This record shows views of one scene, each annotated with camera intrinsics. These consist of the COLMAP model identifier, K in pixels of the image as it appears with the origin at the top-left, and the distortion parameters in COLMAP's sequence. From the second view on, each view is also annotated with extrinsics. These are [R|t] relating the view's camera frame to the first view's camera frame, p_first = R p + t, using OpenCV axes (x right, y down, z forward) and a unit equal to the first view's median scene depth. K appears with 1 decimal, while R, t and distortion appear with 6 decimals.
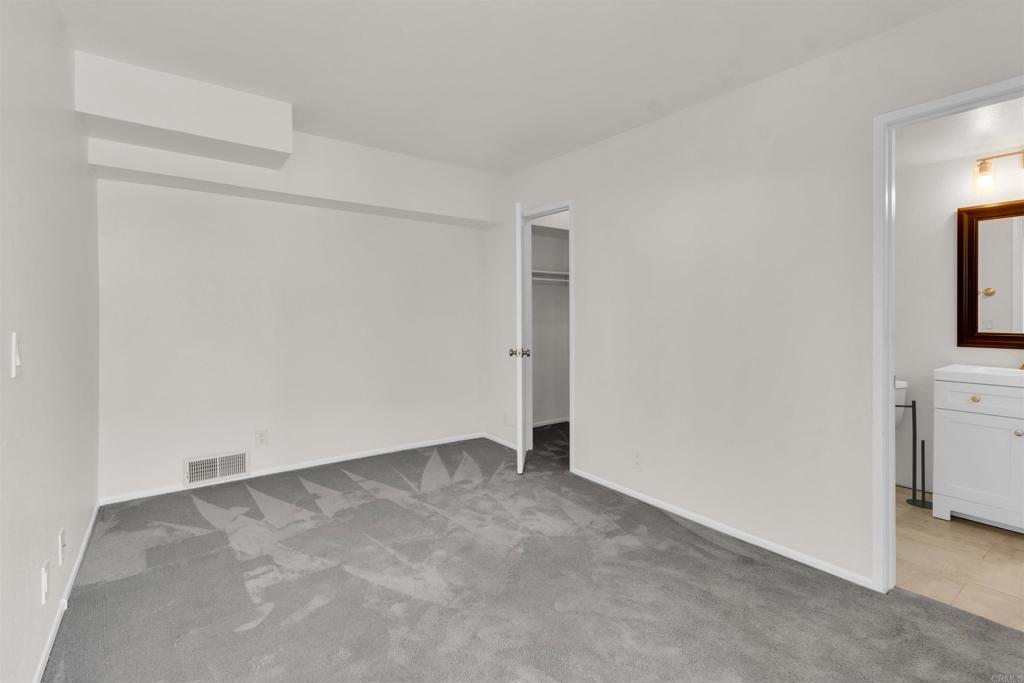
lens RADIAL K [[479.1, 0, 511.0], [0, 479.1, 320.5], [0, 0, 1]] dist [-0.001545, -0.000288]
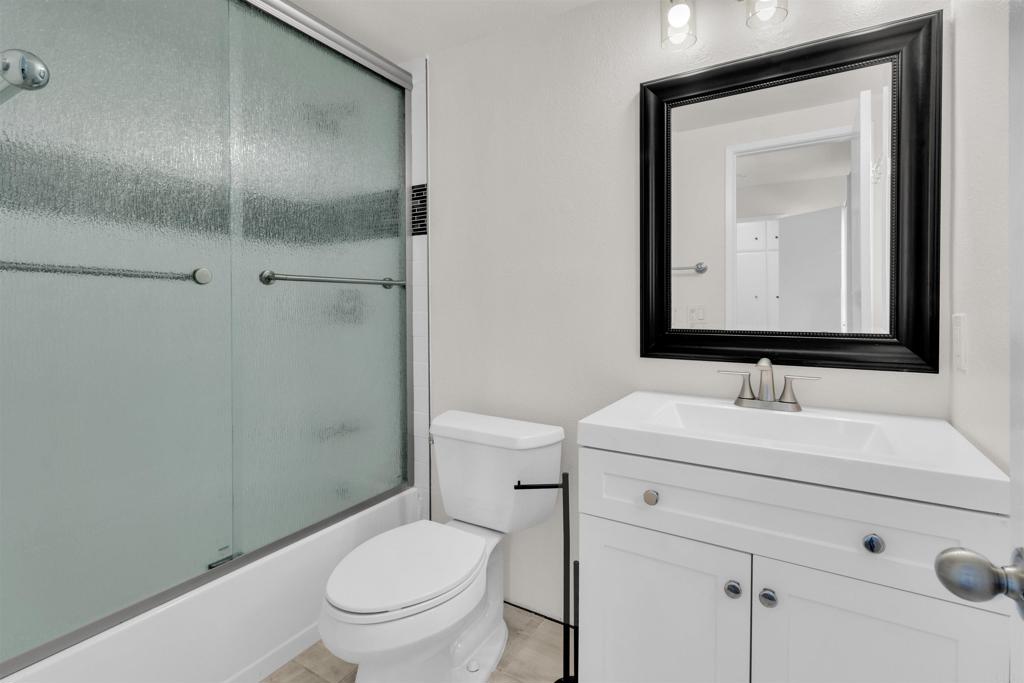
lens RADIAL K [[479.1, 0, 511.0], [0, 479.1, 320.5], [0, 0, 1]] dist [-0.001545, -0.000288]
pose [[0.927564, -0.014872, 0.373369, 0.621221], [0.006914, 0.999720, 0.022642, 0.002394], [-0.373601, -0.018420, 0.927407, 0.583865]]
